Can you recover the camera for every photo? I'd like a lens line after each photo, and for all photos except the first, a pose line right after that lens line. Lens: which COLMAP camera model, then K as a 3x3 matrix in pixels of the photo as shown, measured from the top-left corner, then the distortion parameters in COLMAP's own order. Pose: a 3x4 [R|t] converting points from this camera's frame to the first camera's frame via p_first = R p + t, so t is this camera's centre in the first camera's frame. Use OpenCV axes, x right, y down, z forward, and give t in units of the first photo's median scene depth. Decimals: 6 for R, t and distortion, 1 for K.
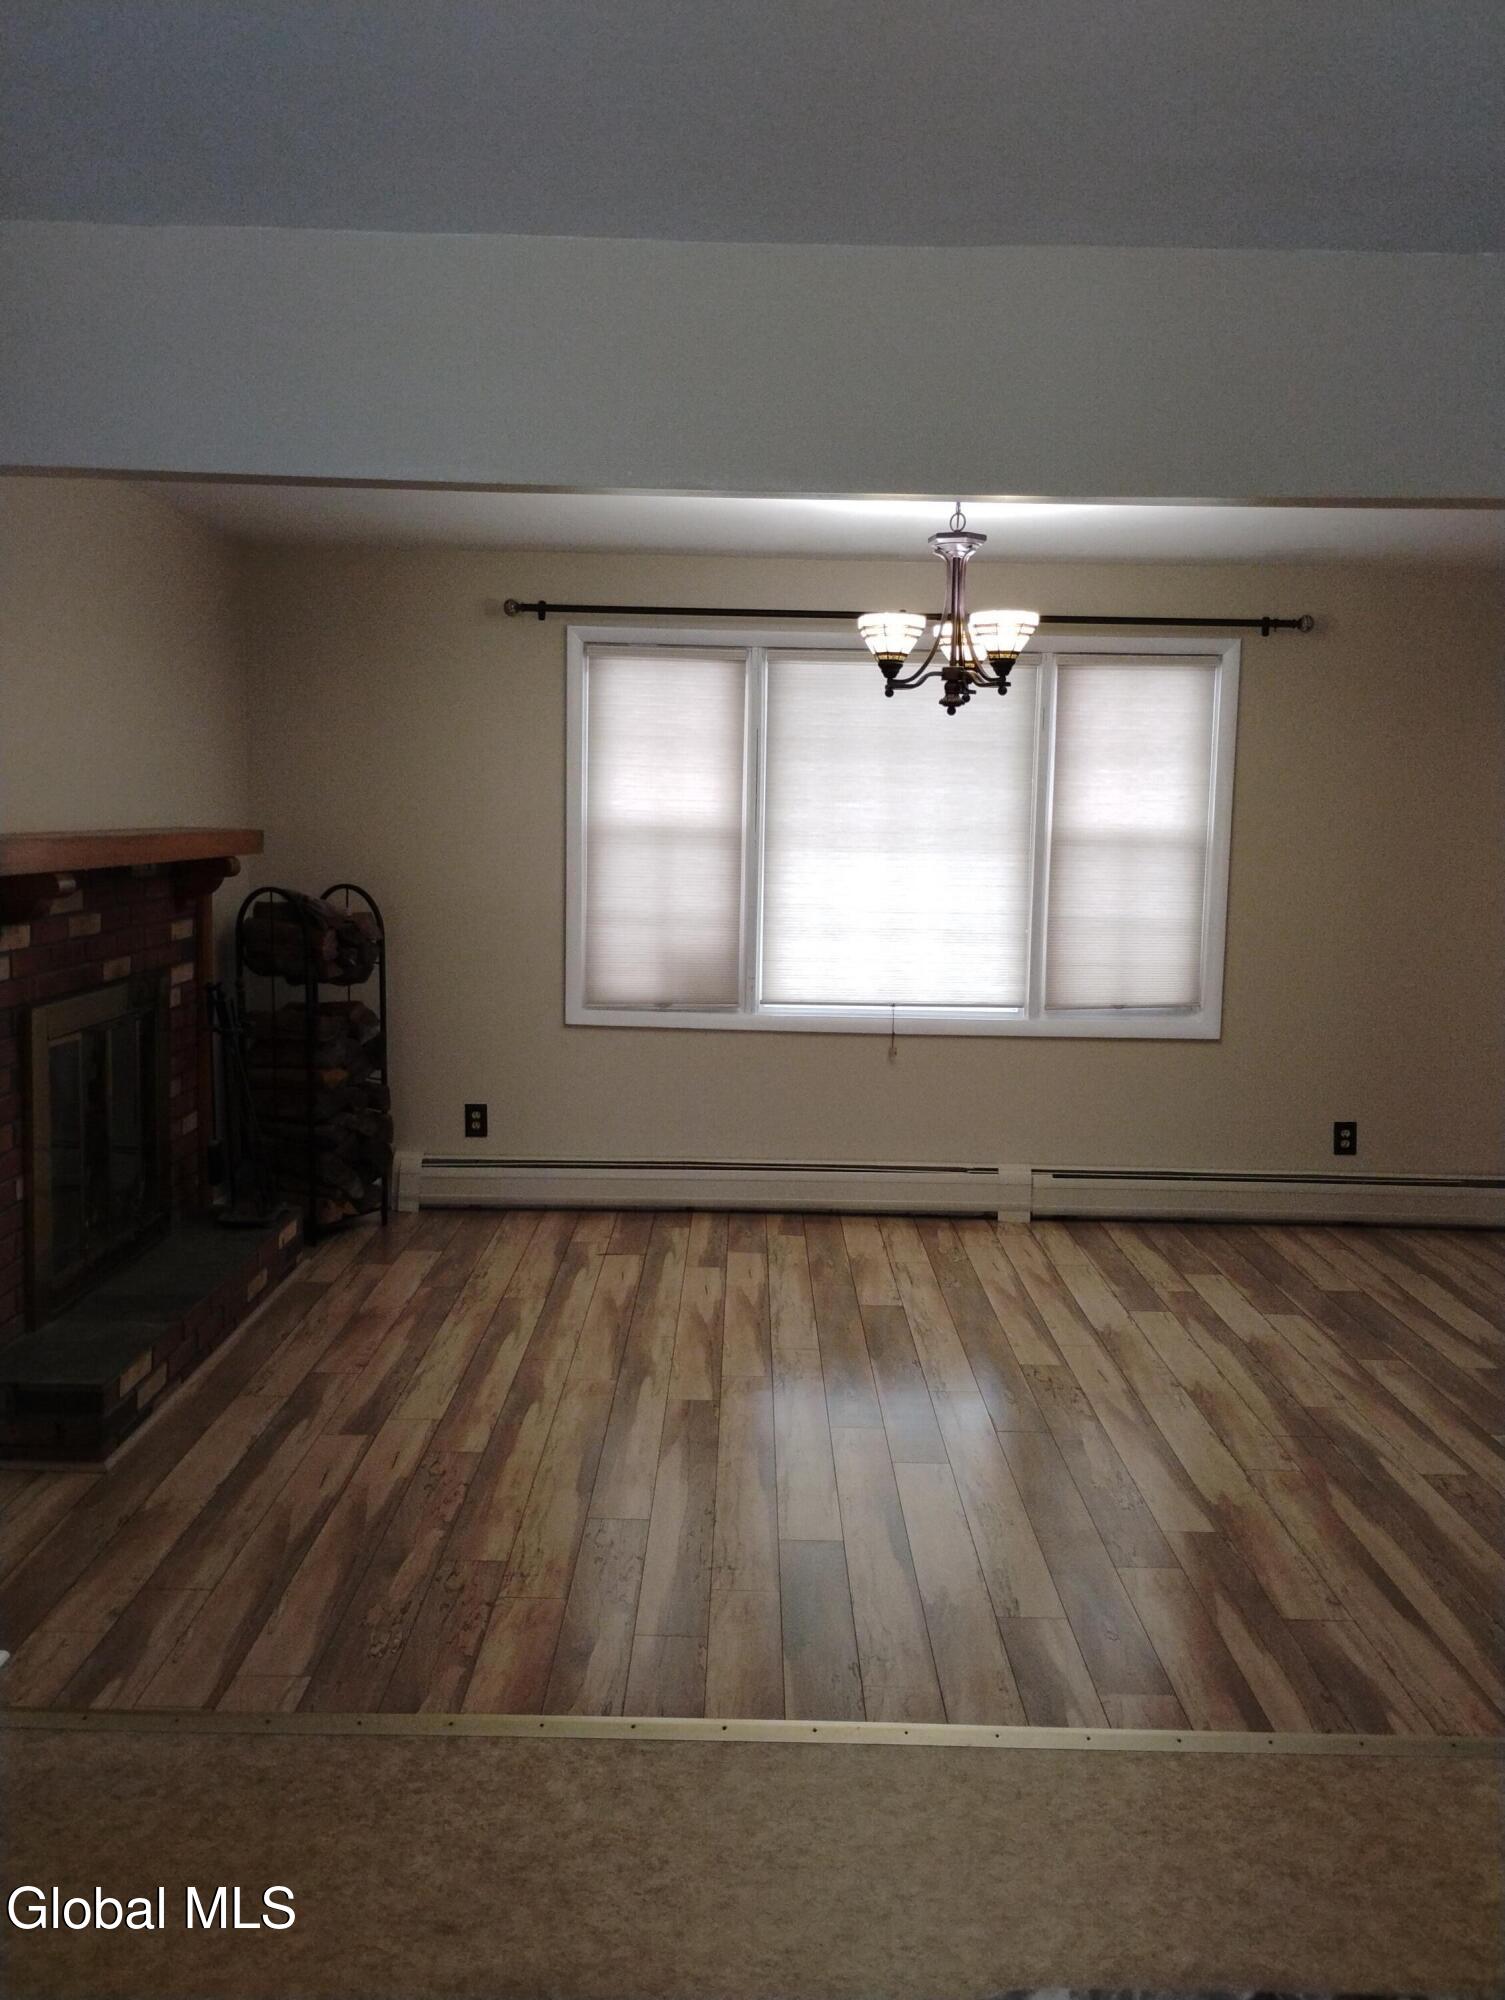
lens RADIAL K [[1655.9, 0, 747.0], [0, 1655.9, 989.6], [0, 0, 1]] dist [0.063118, -0.080356]
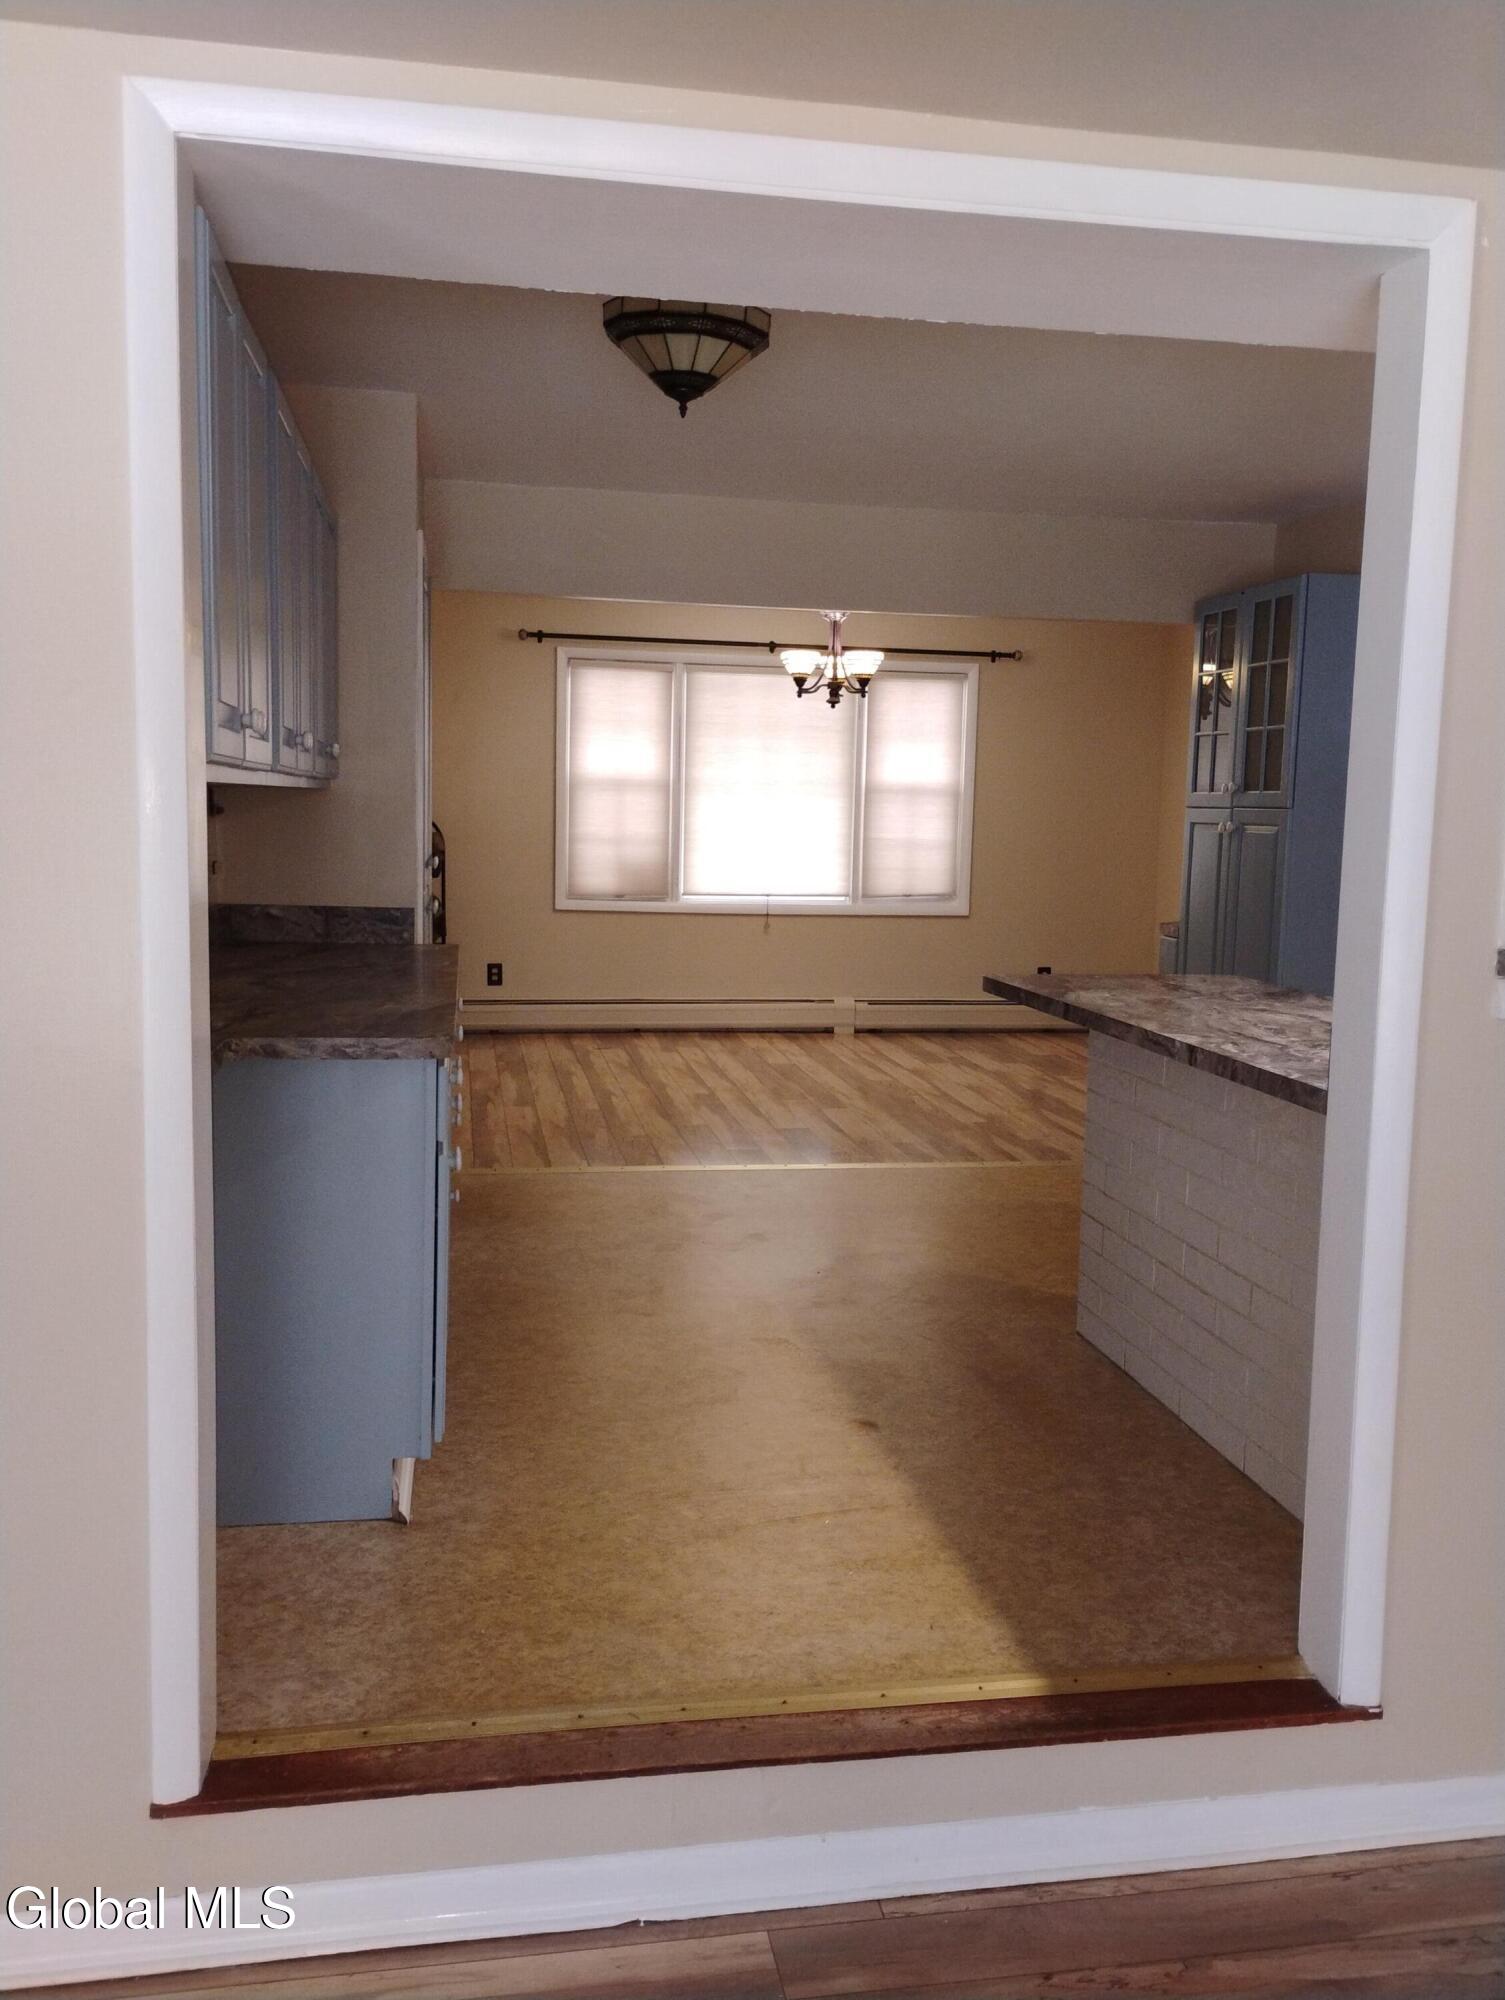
lens RADIAL K [[1655.9, 0, 746.5], [0, 1655.9, 994.9], [0, 0, 1]] dist [0.063118, -0.080356]
pose [[0.984791, -0.017045, 0.172903, -0.206692], [0.015700, 0.999835, 0.009144, 0.090736], [-0.173030, -0.006290, 0.984896, -0.541540]]
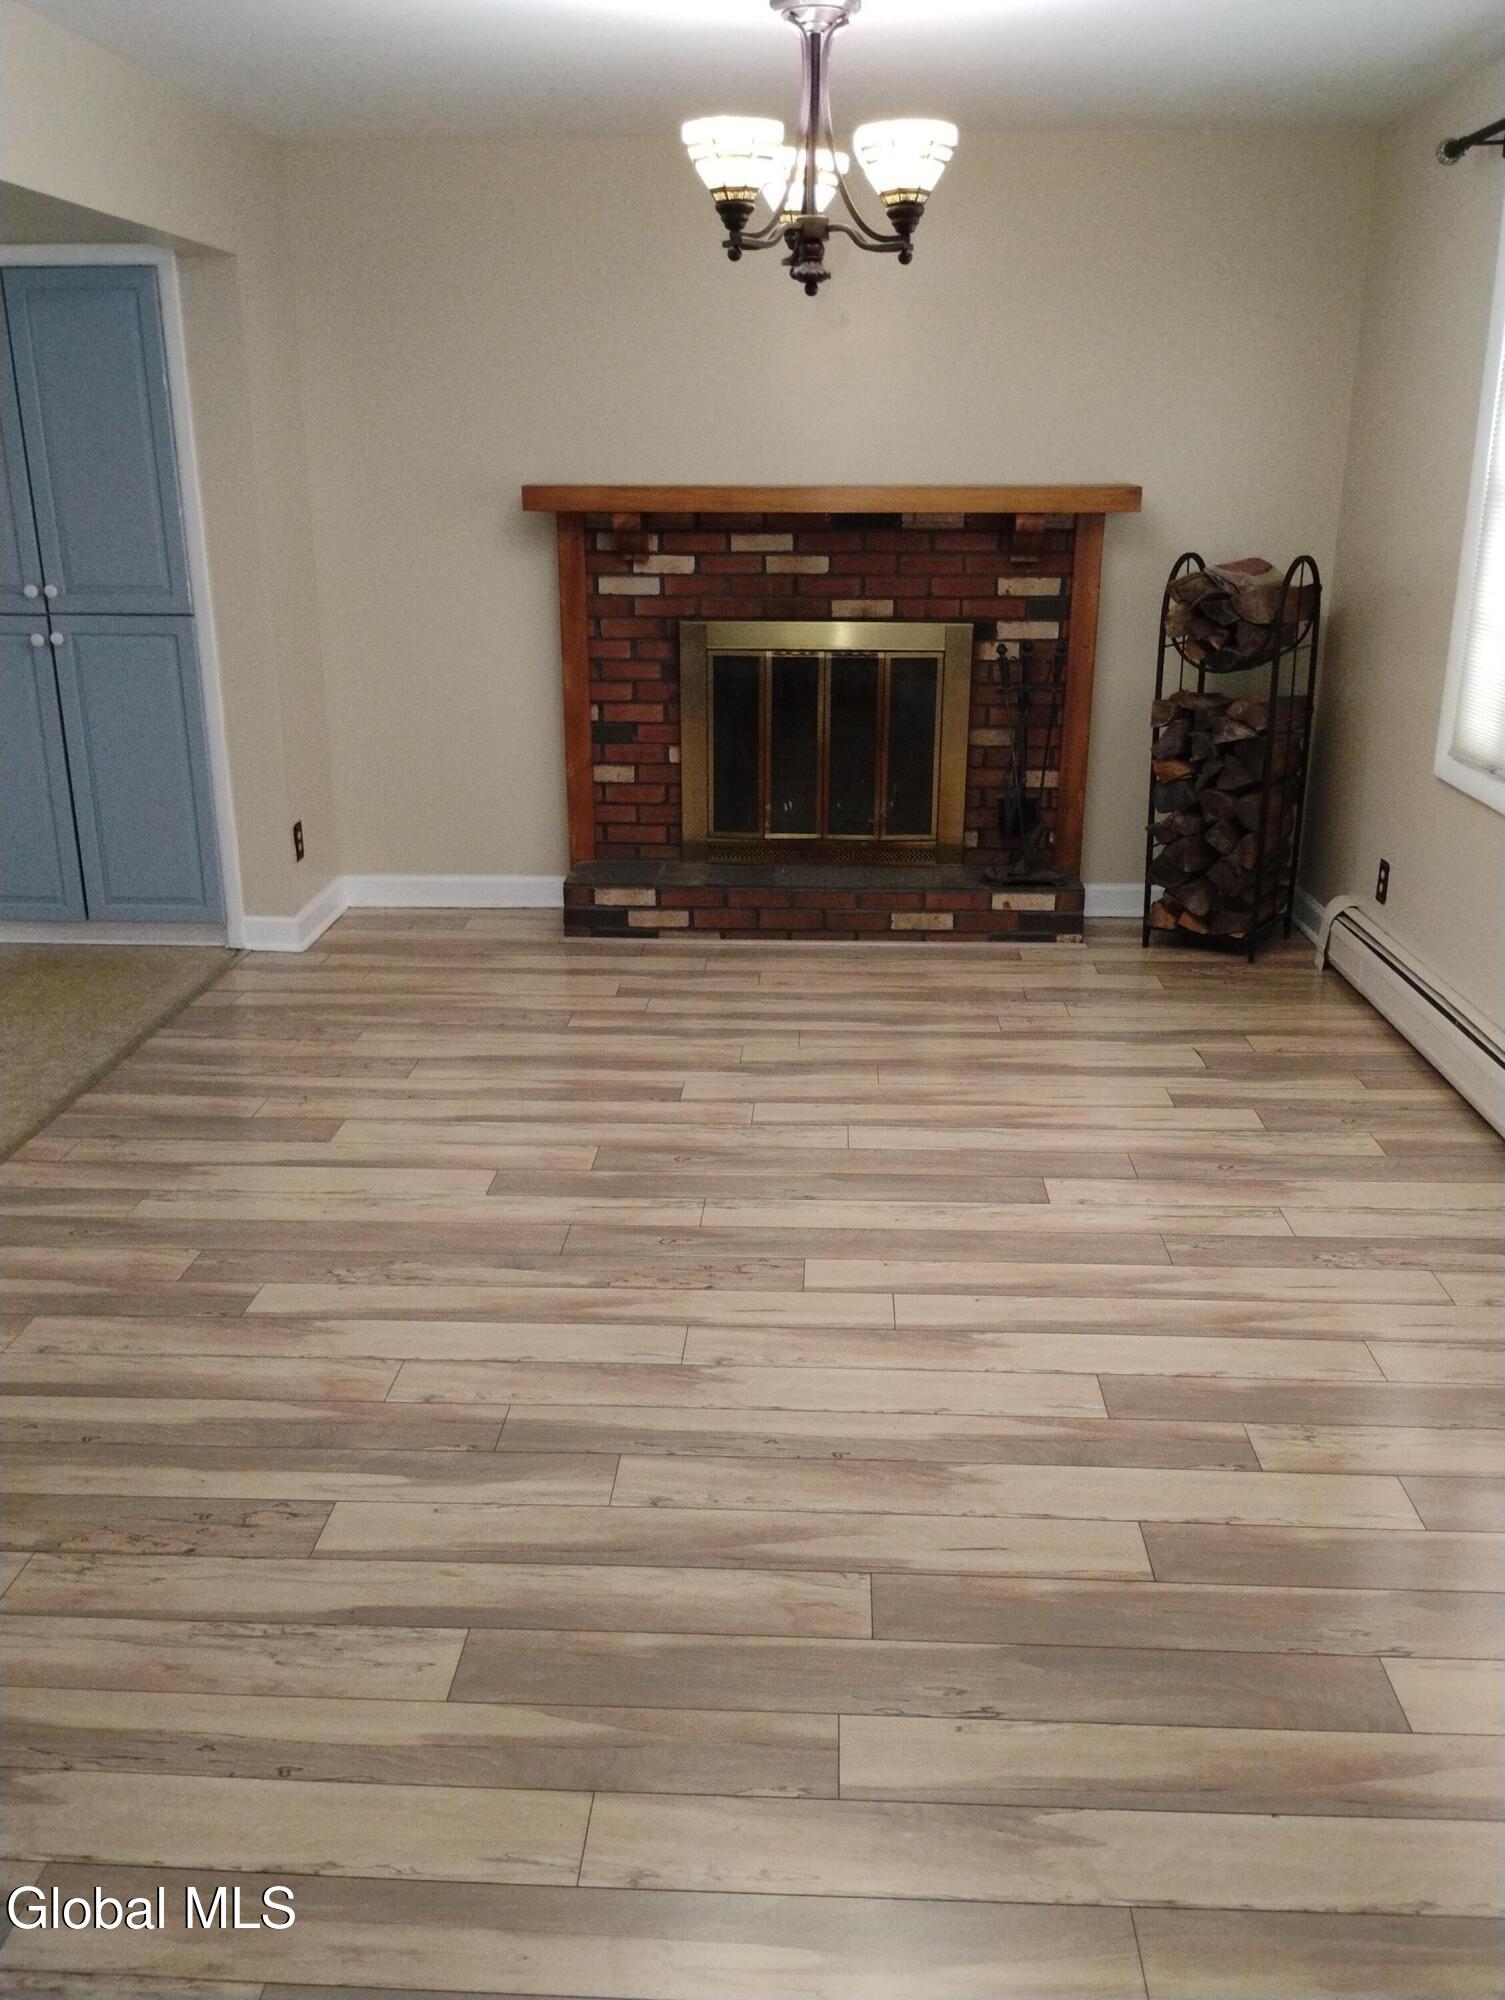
lens RADIAL K [[1655.9, 0, 749.6], [0, 1655.9, 994.6], [0, 0, 1]] dist [0.063118, -0.080356]
pose [[-0.050075, 0.289552, -0.955852, 0.630026], [-0.110259, 0.949600, 0.293434, -0.068463], [0.992641, 0.120085, -0.015626, 0.755718]]
